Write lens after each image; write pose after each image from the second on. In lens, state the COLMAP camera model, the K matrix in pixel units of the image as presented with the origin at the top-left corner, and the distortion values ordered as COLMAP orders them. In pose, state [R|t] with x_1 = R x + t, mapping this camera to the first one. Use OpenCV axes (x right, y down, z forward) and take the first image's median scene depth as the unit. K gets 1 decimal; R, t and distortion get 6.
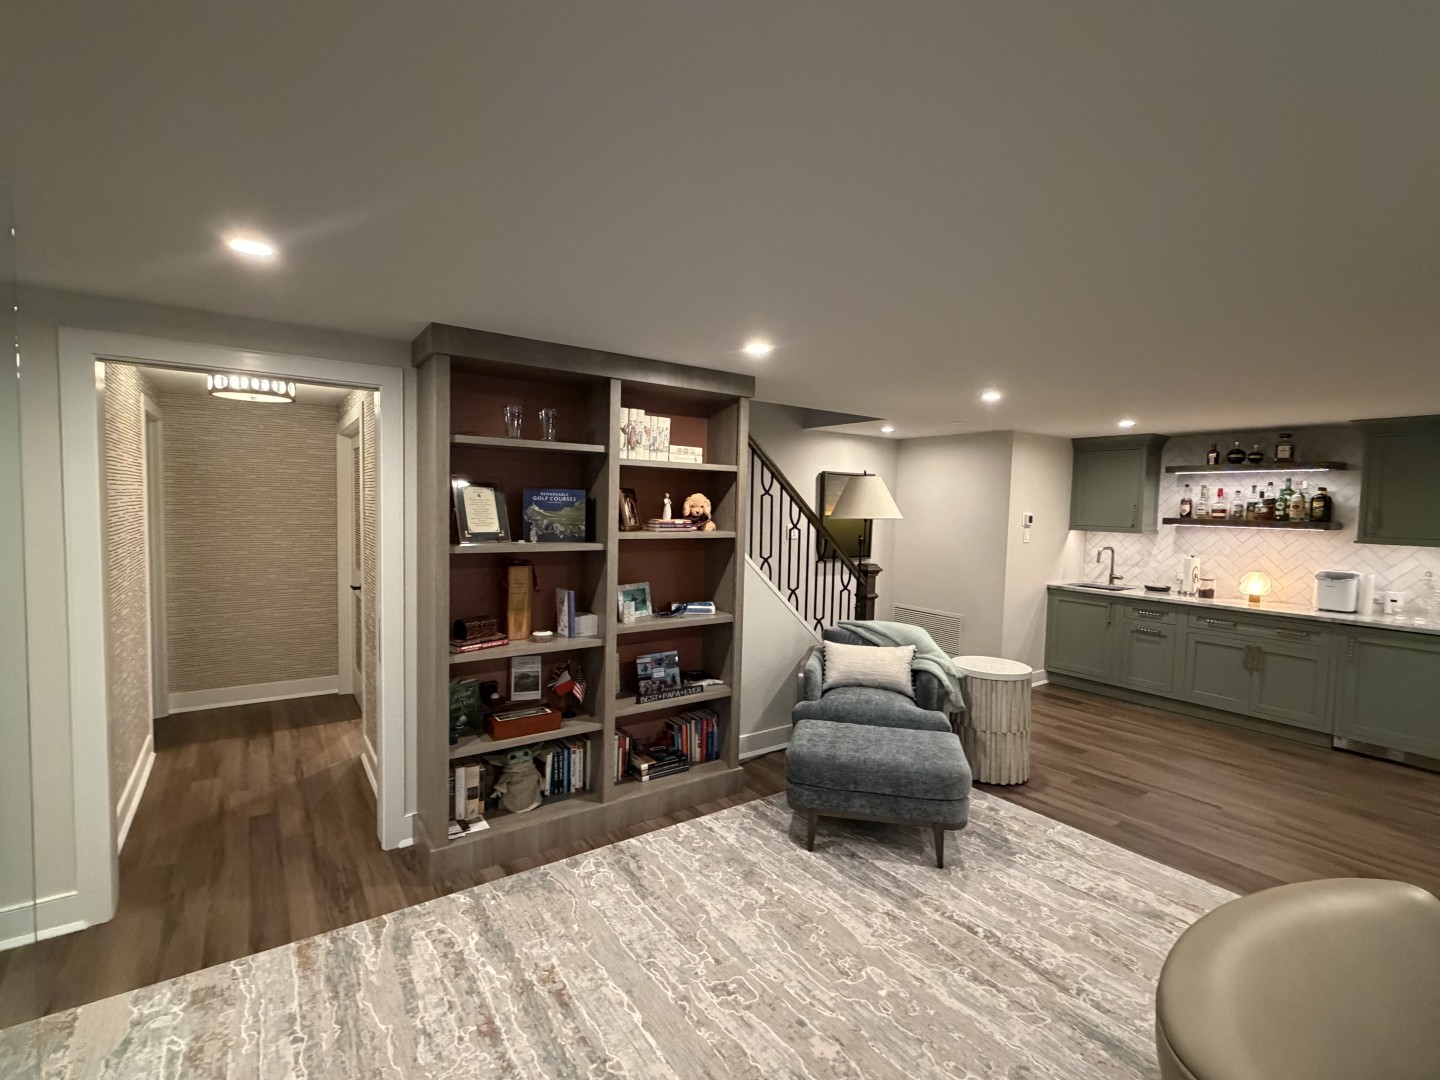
lens RADIAL K [[666.9, 0, 720.0], [0, 666.9, 540.1], [0, 0, 1]] dist [0.000075, 0.000035]
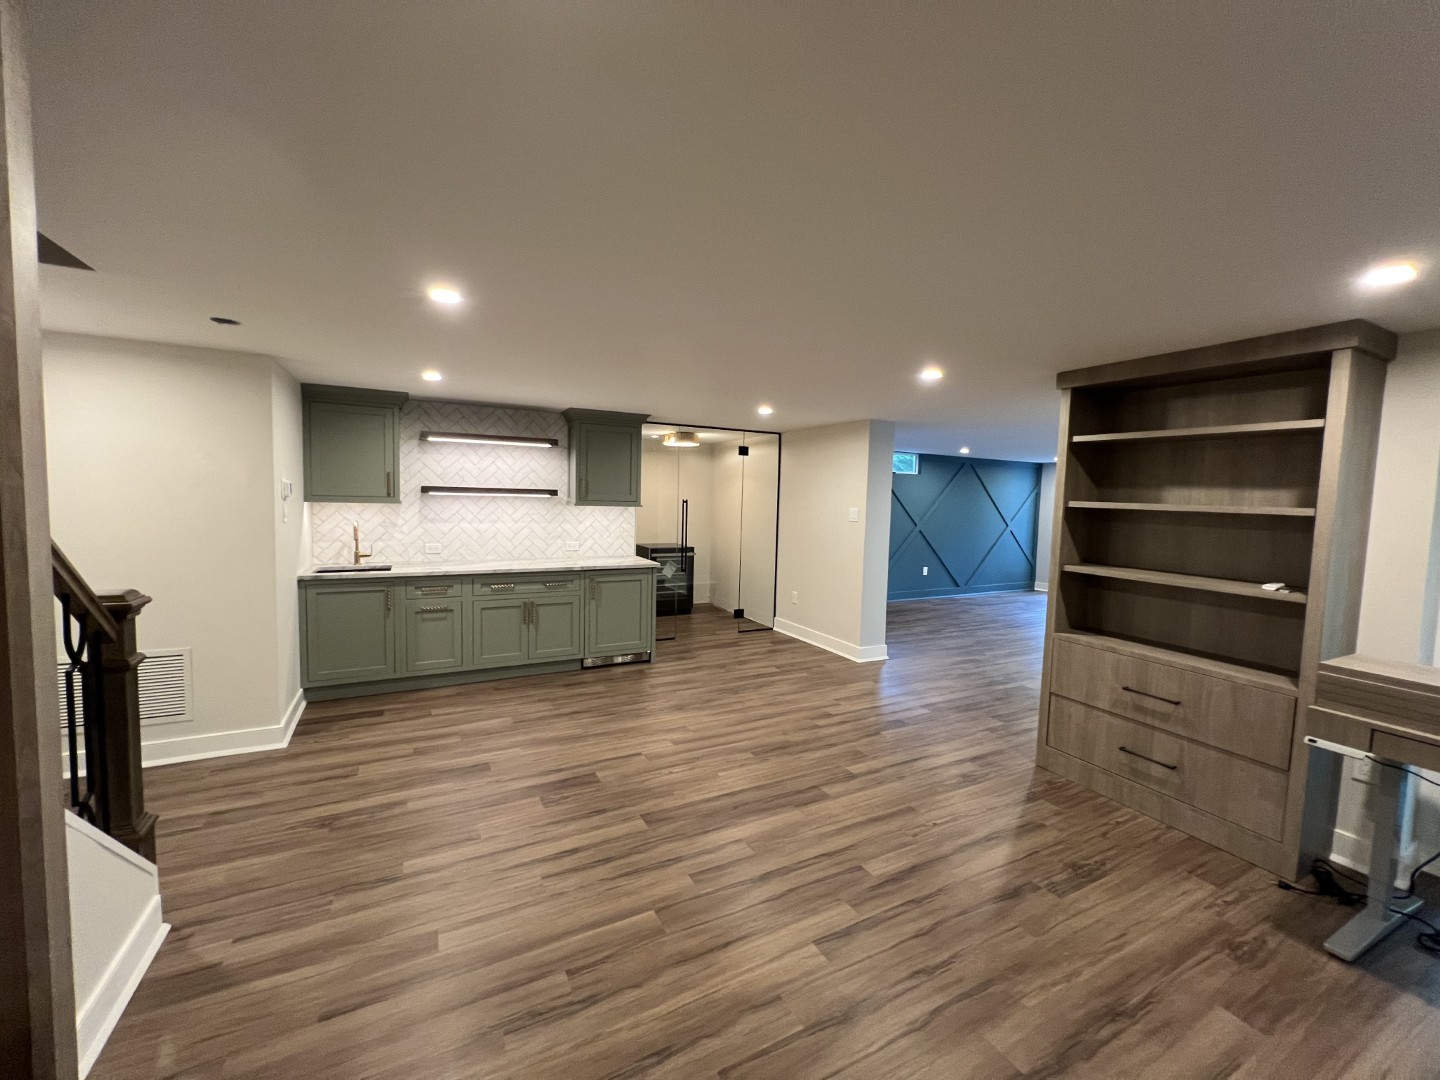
lens RADIAL K [[579.6, 0, 718.0], [0, 579.6, 534.1], [0, 0, 1]] dist [-0.000227, 0.000006]
pose [[0.132043, -0.085950, 0.987511, -0.093195], [0.031931, 0.996085, 0.082427, -0.020745], [-0.990730, 0.020648, 0.134270, 0.490135]]
